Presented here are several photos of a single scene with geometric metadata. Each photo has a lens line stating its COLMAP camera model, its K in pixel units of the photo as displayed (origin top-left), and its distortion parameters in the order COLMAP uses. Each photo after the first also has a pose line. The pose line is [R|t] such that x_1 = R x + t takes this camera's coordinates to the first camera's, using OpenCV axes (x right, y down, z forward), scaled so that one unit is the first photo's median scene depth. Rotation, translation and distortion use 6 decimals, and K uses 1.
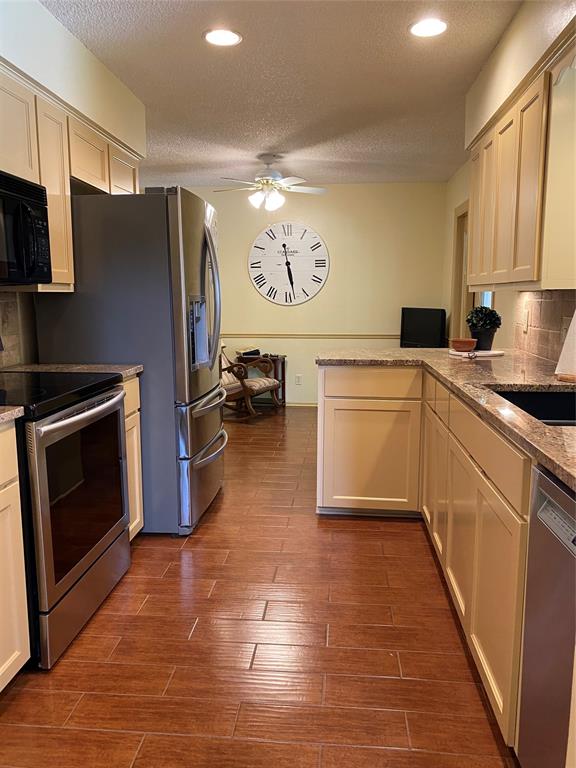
lens RADIAL K [[583.5, 0, 287.6], [0, 583.5, 387.6], [0, 0, 1]] dist [0.034350, -0.038274]
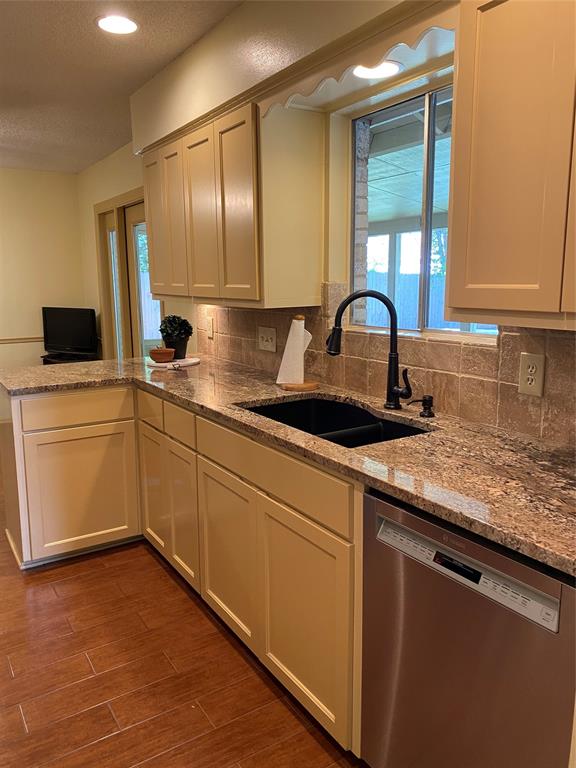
lens RADIAL K [[583.5, 0, 289.5], [0, 583.5, 379.1], [0, 0, 1]] dist [0.034350, -0.038274]
pose [[0.787834, -0.106837, 0.606550, -0.125677], [0.100504, 0.993940, 0.044528, -0.053525], [-0.607631, 0.025880, 0.793798, 0.085906]]
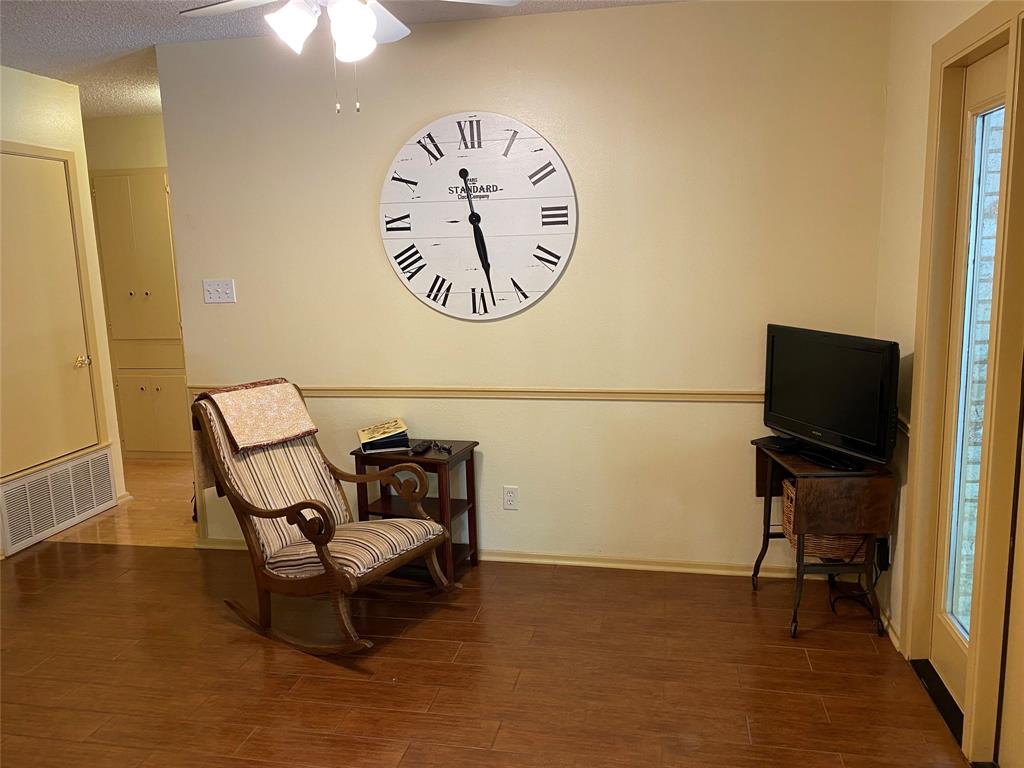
lens RADIAL K [[777.9, 0, 520.9], [0, 777.9, 376.0], [0, 0, 1]] dist [0.034350, -0.038274]
pose [[0.994105, -0.006086, -0.108251, 0.170392], [0.007028, 0.999941, 0.008329, -0.206677], [0.108194, -0.009041, 0.994089, 0.899302]]
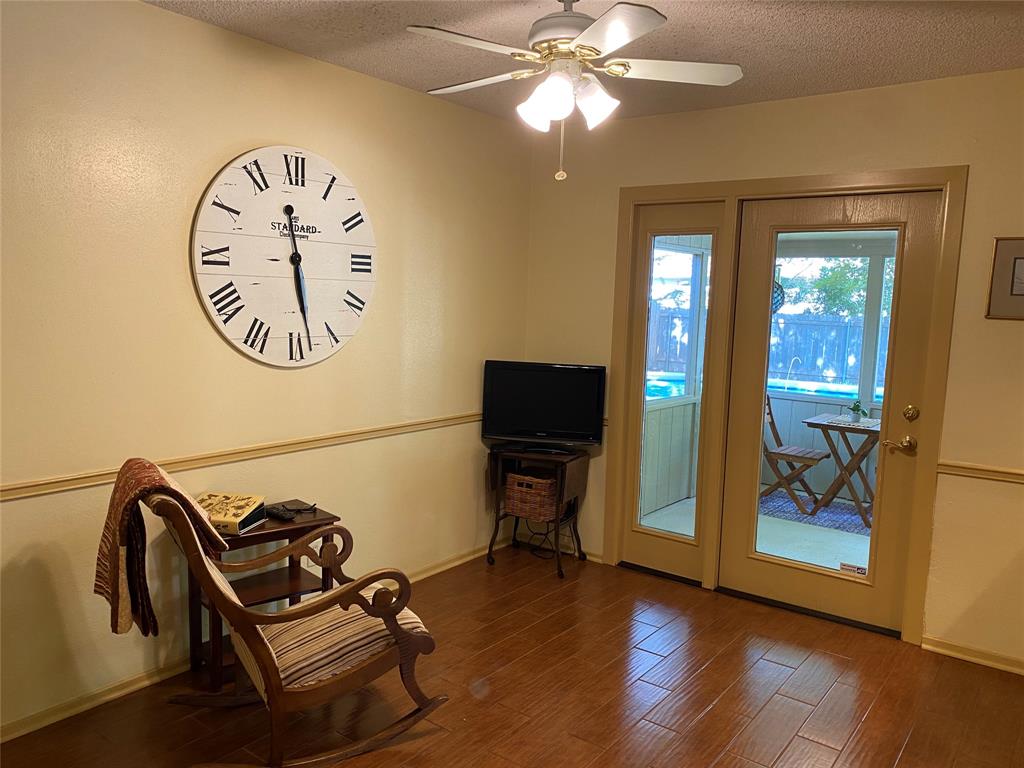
lens RADIAL K [[777.9, 0, 519.8], [0, 777.9, 380.2], [0, 0, 1]] dist [0.034350, -0.038274]
pose [[0.532669, -0.072419, 0.843220, -0.673556], [0.097963, 0.994911, 0.023563, -0.252184], [-0.840635, 0.070053, 0.537052, 1.172426]]
